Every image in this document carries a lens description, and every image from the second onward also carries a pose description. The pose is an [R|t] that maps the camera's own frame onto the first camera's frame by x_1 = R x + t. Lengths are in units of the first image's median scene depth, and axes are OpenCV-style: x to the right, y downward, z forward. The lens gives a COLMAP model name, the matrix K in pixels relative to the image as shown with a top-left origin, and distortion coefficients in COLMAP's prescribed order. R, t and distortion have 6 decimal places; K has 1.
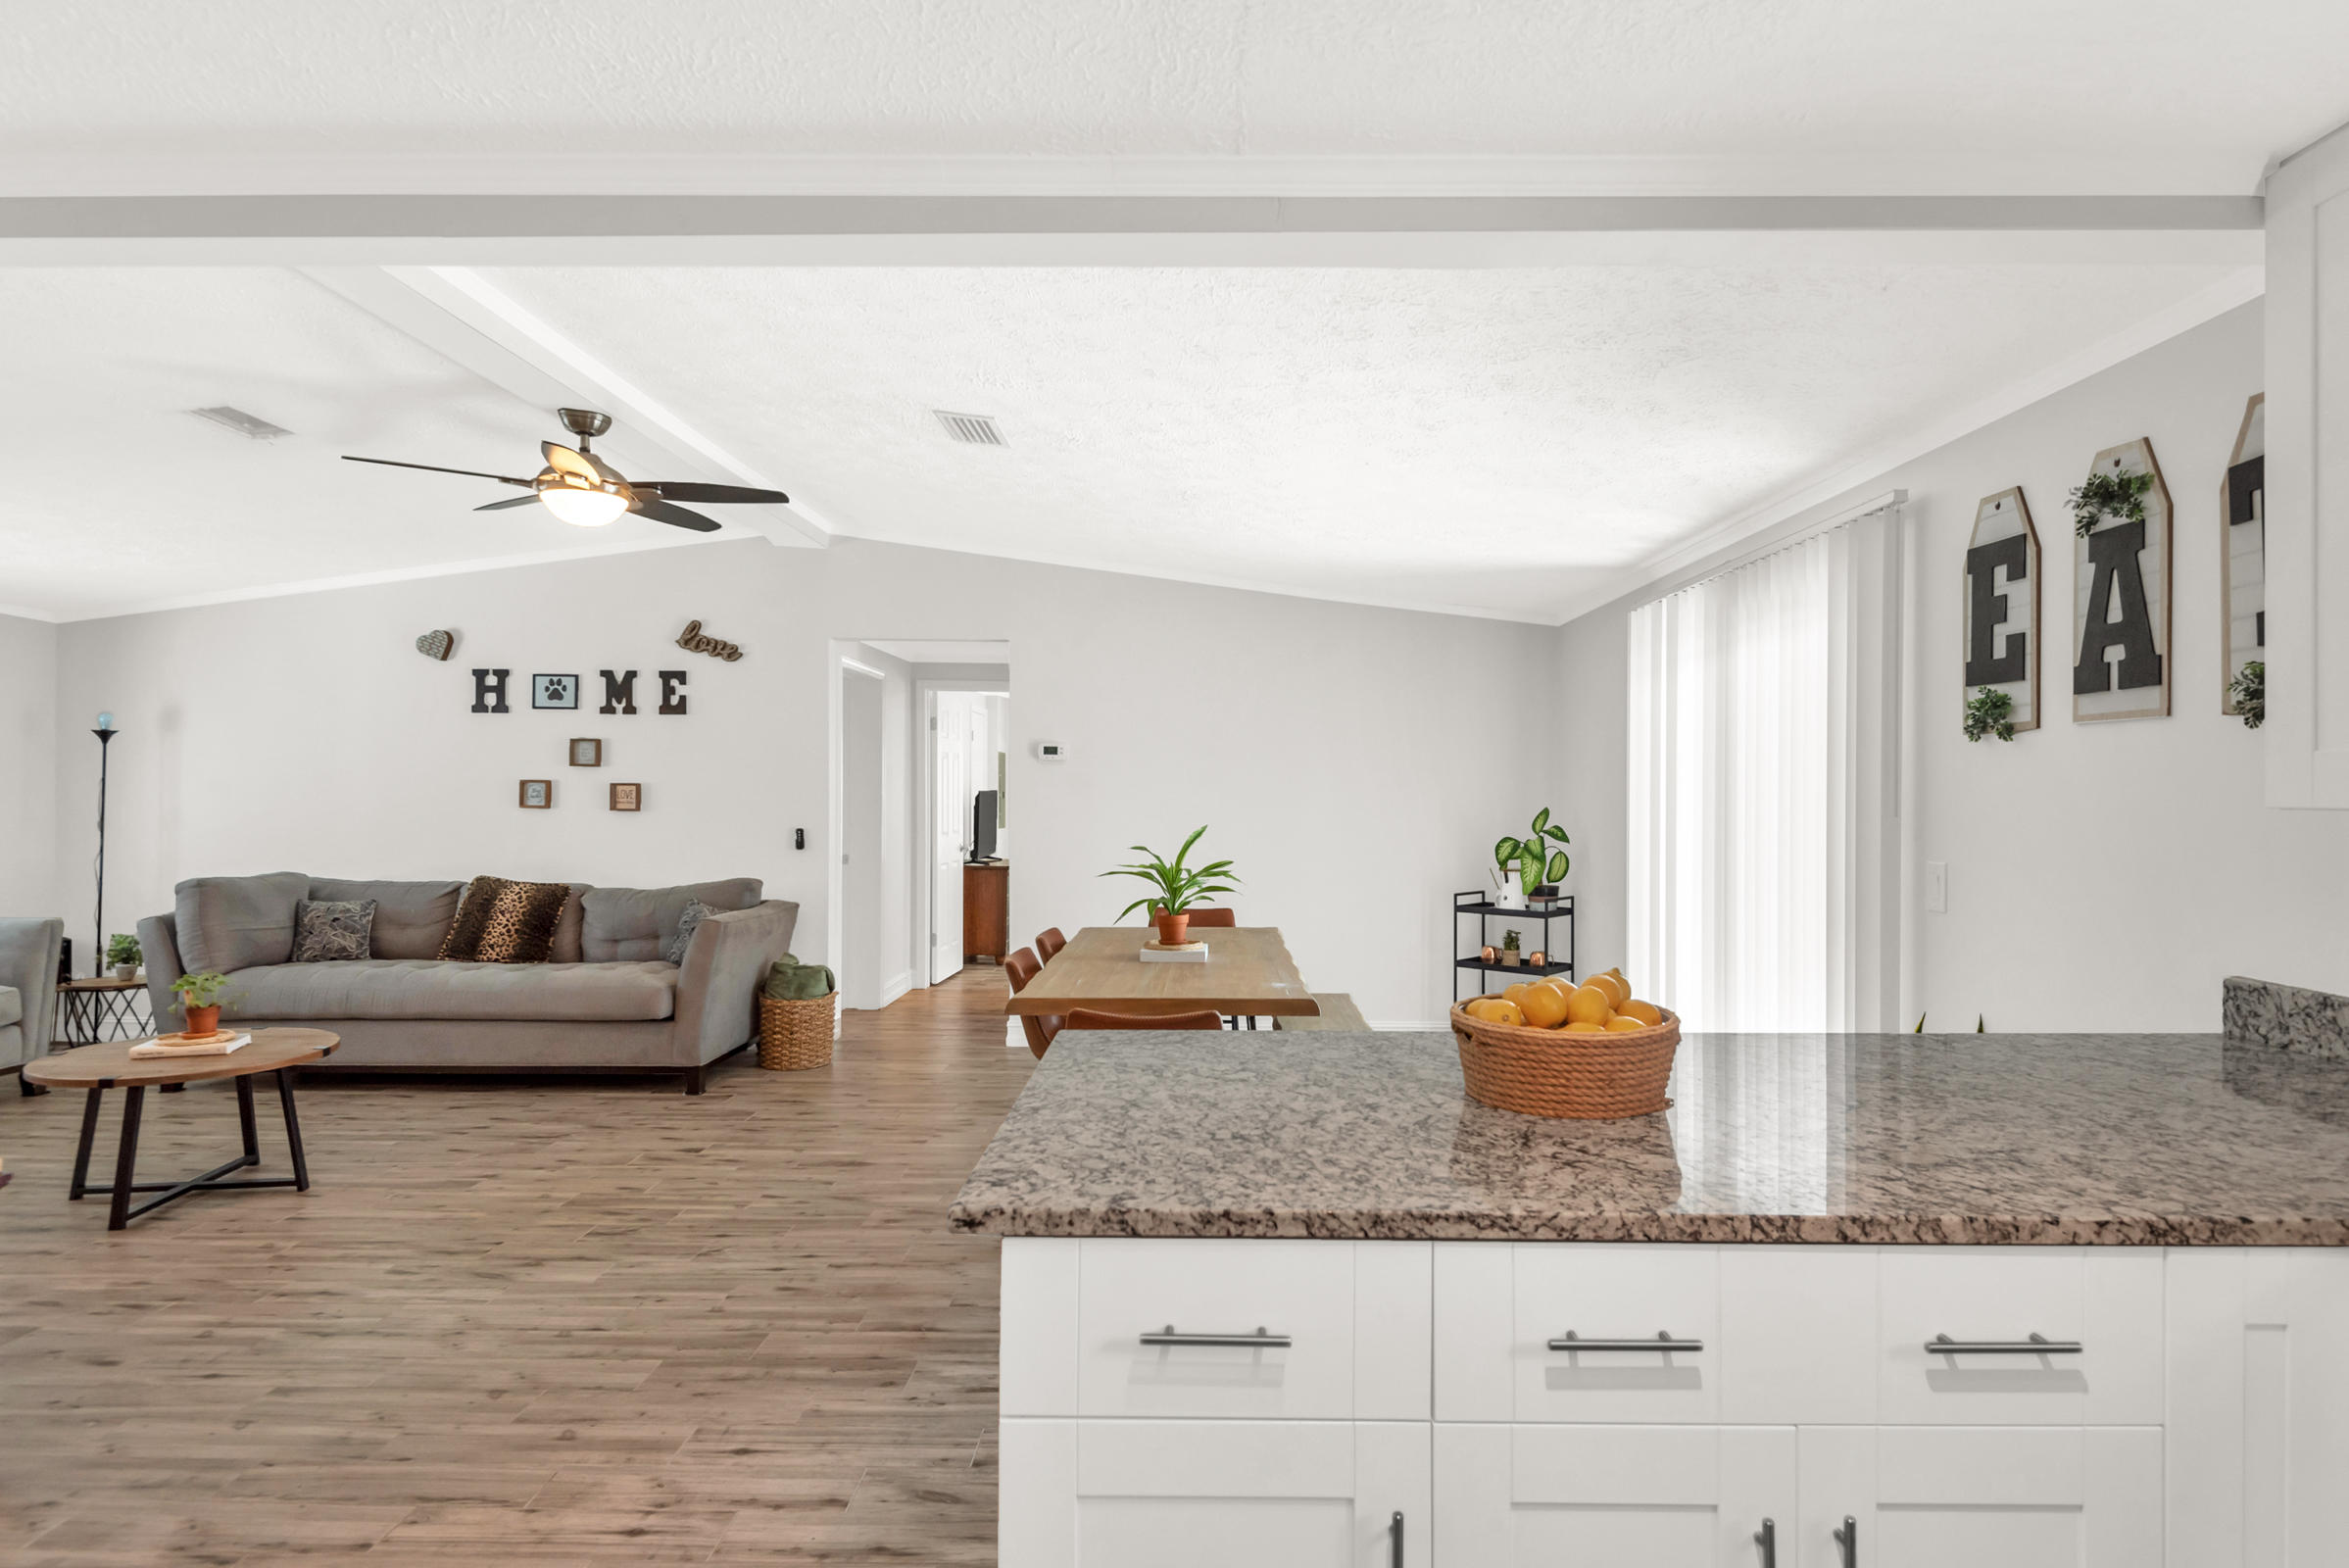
lens RADIAL K [[1254.1, 0, 1196.3], [0, 1254.1, 789.0], [0, 0, 1]] dist [0.028653, -0.020726]
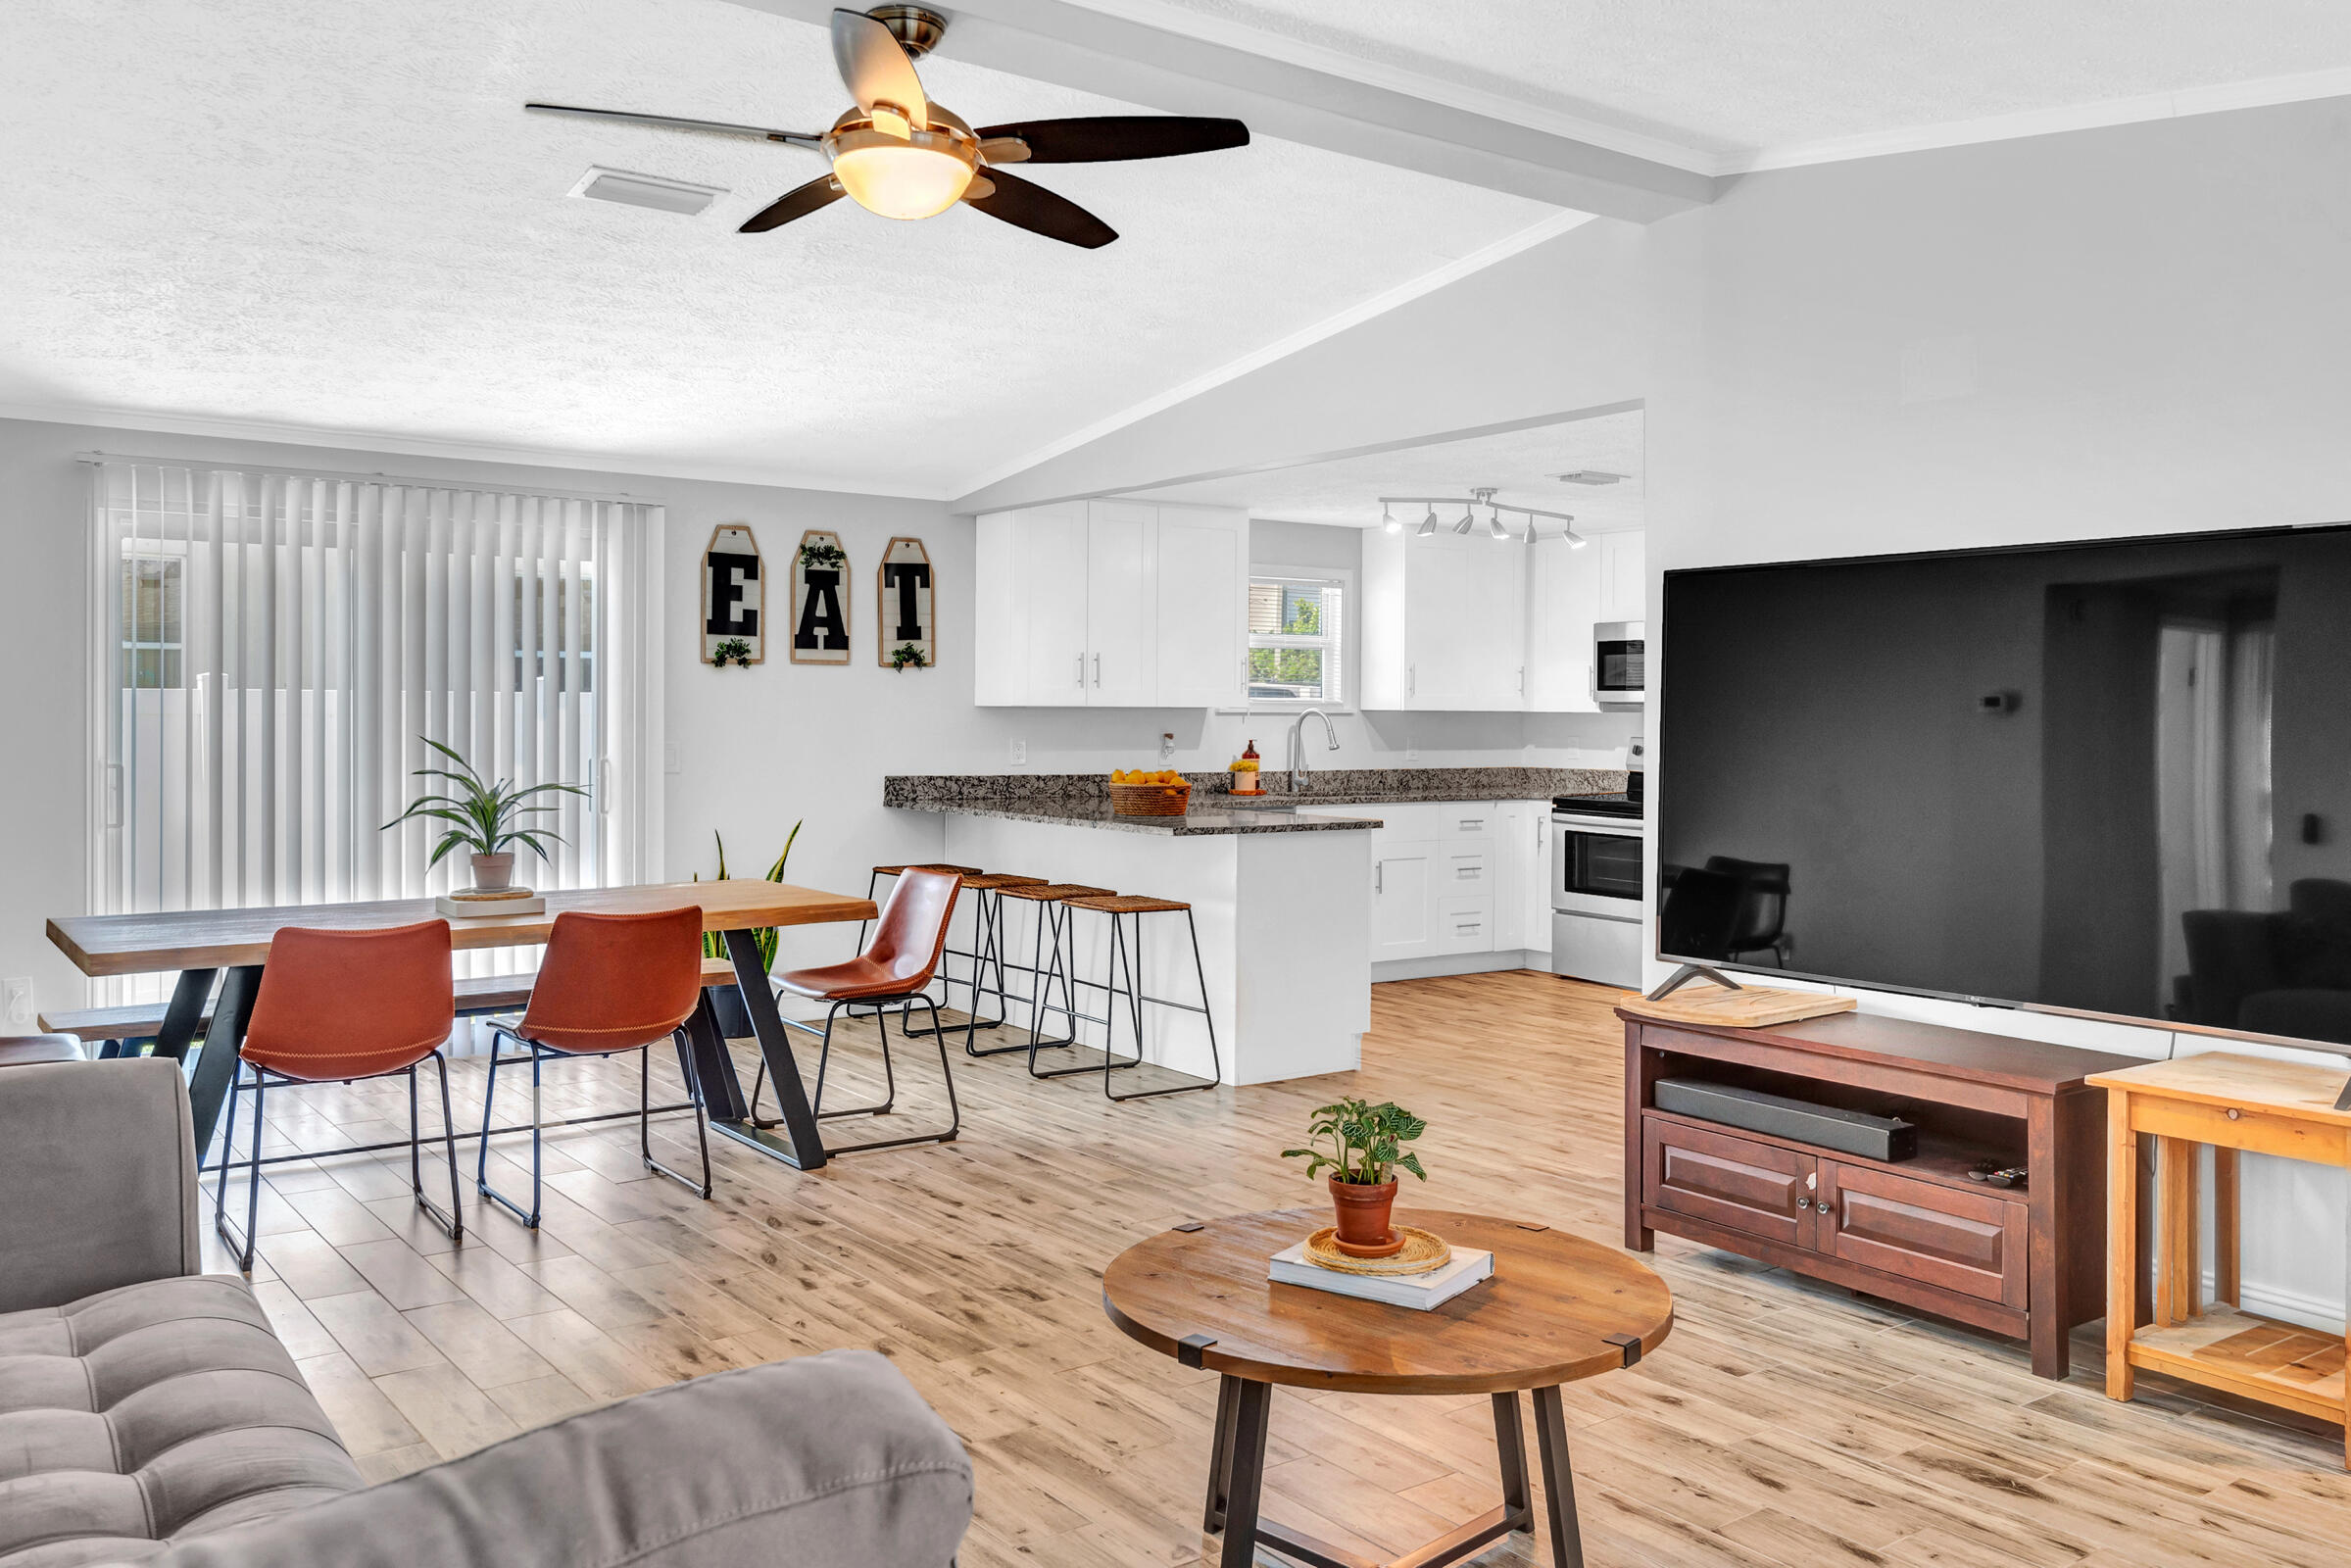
lens RADIAL K [[1843.6, 0, 1219.2], [0, 1843.6, 700.2], [0, 0, 1]] dist [0.035817, -0.046602]
pose [[-0.615329, -0.000210, 0.788271, -1.205966], [-0.008496, 0.999944, -0.006366, 0.011055], [-0.788225, -0.010615, -0.615296, 1.377655]]
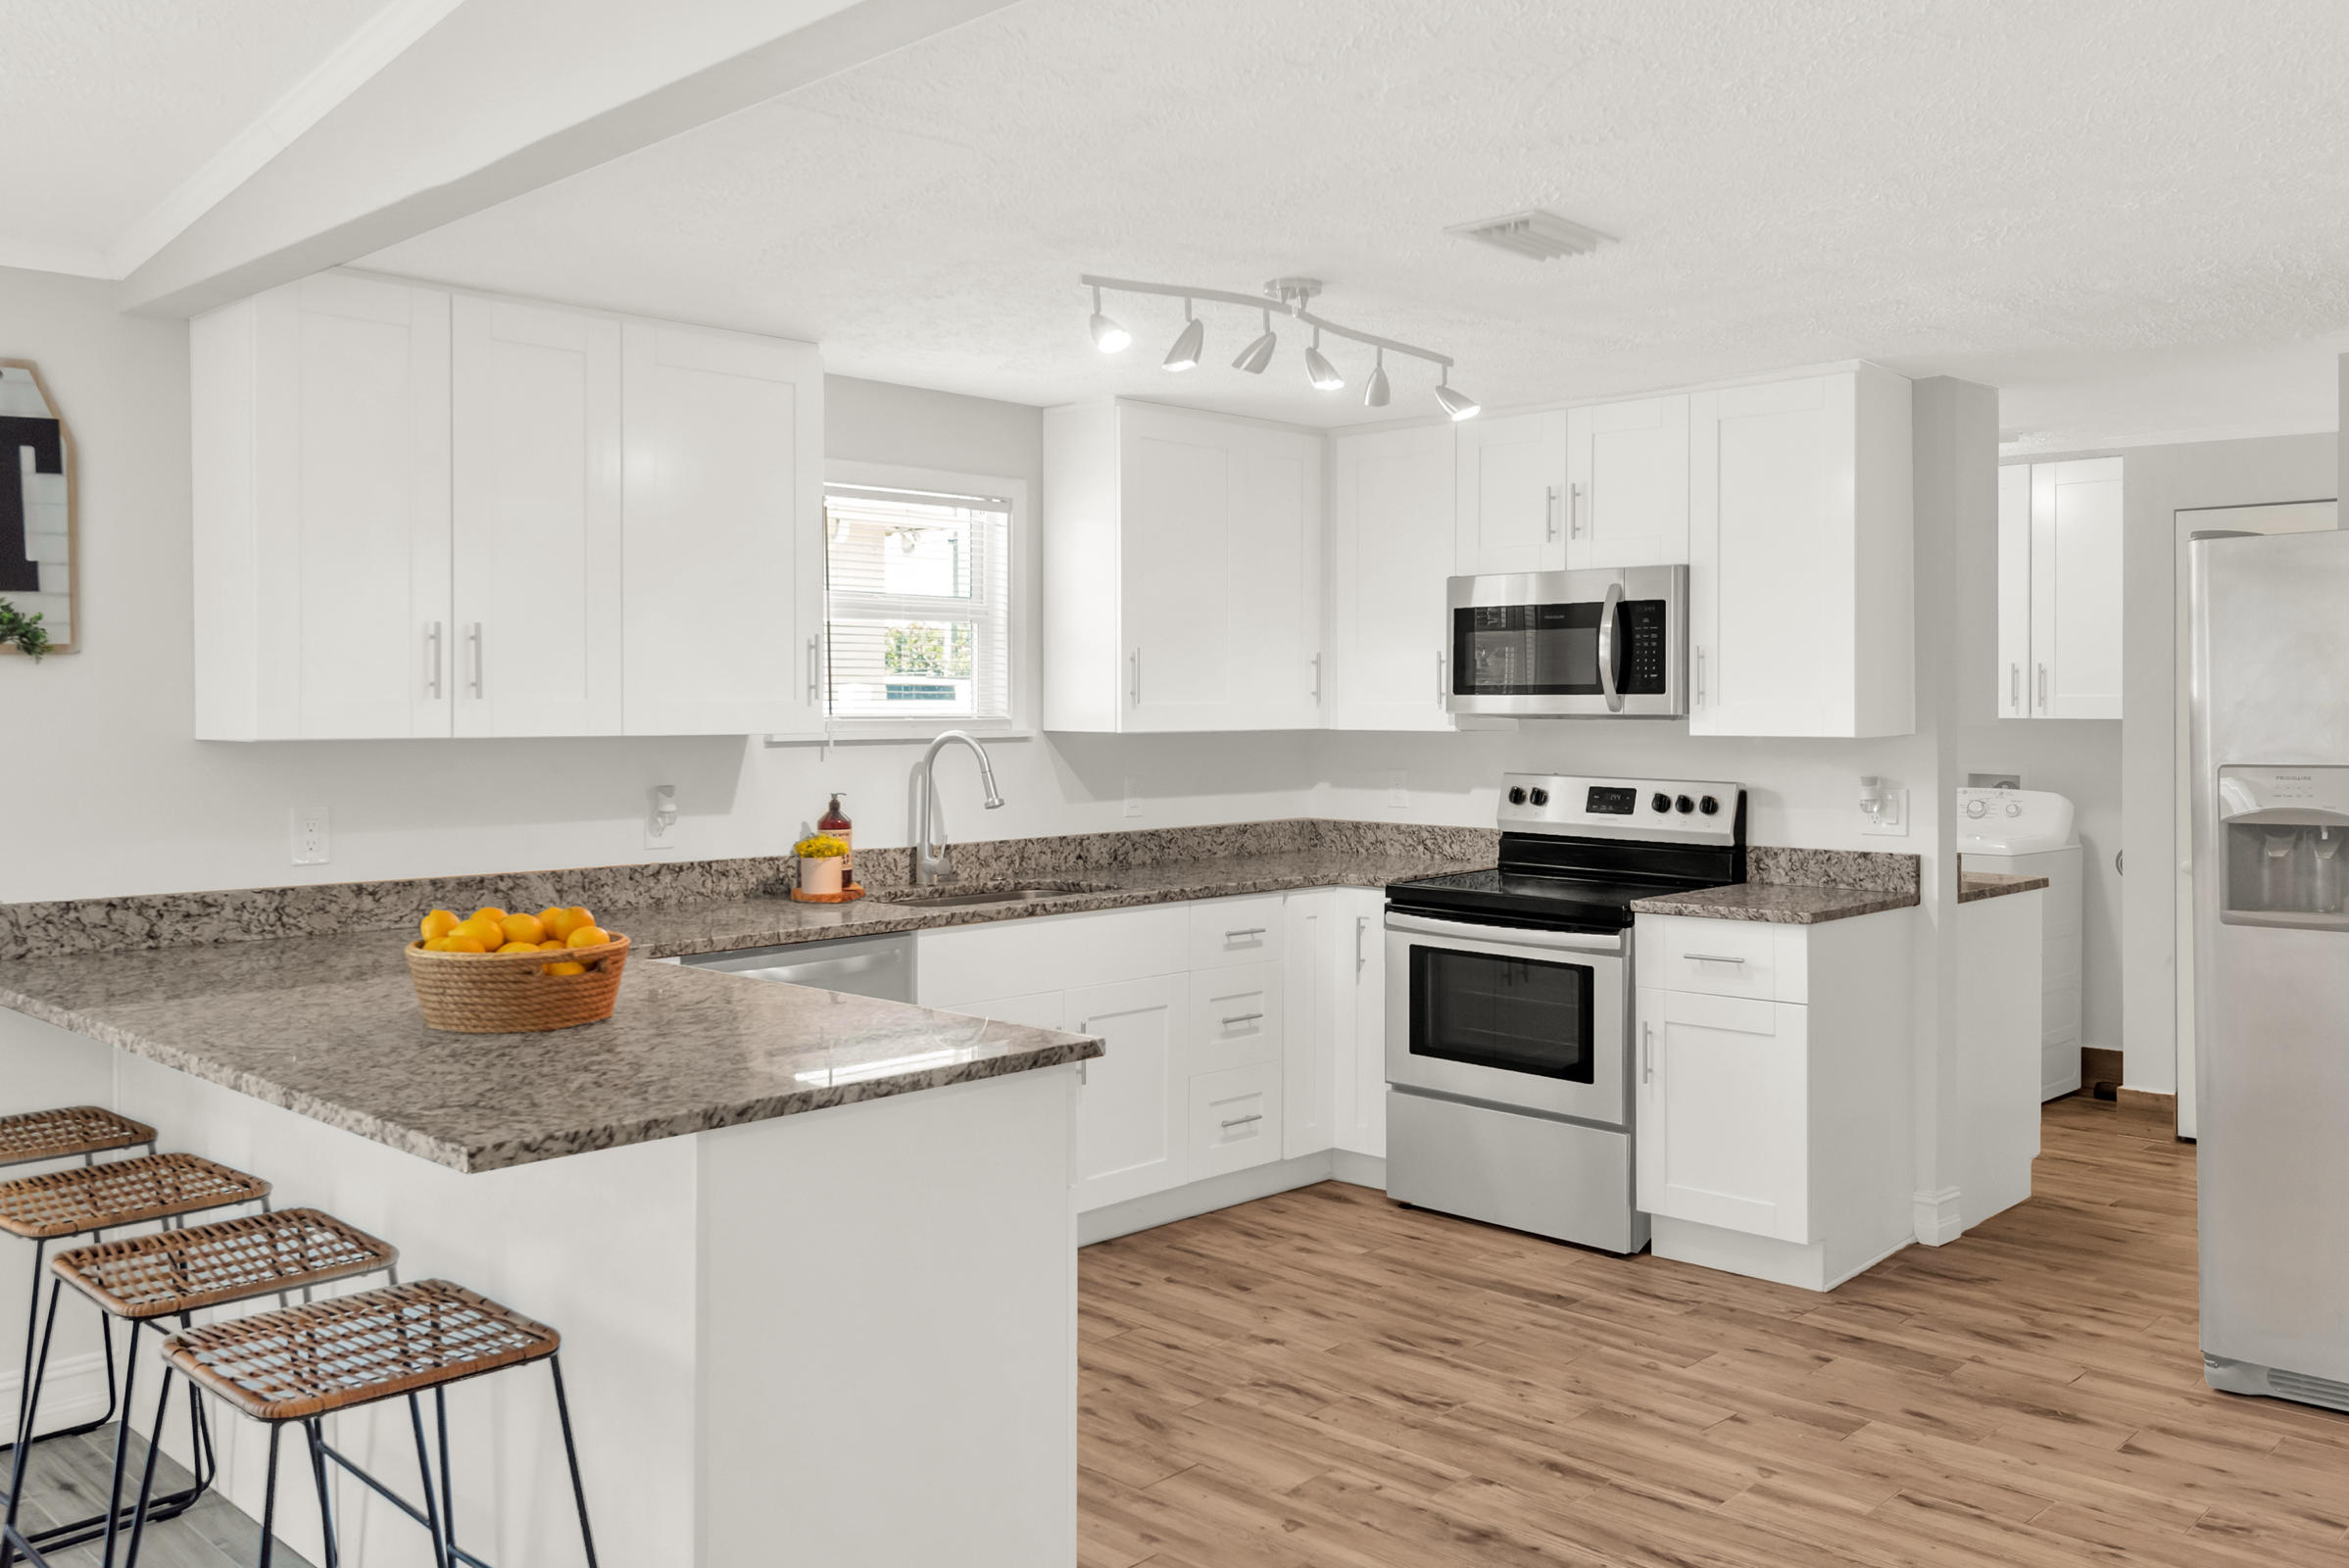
lens RADIAL K [[1842.0, 0, 1207.5], [0, 1842.0, 716.9], [0, 0, 1]] dist [0.035817, -0.046602]
pose [[-0.737569, -0.002383, 0.675267, -0.499095], [-0.000163, 0.999994, 0.003351, -0.006839], [-0.675271, 0.002362, -0.737566, 0.734759]]
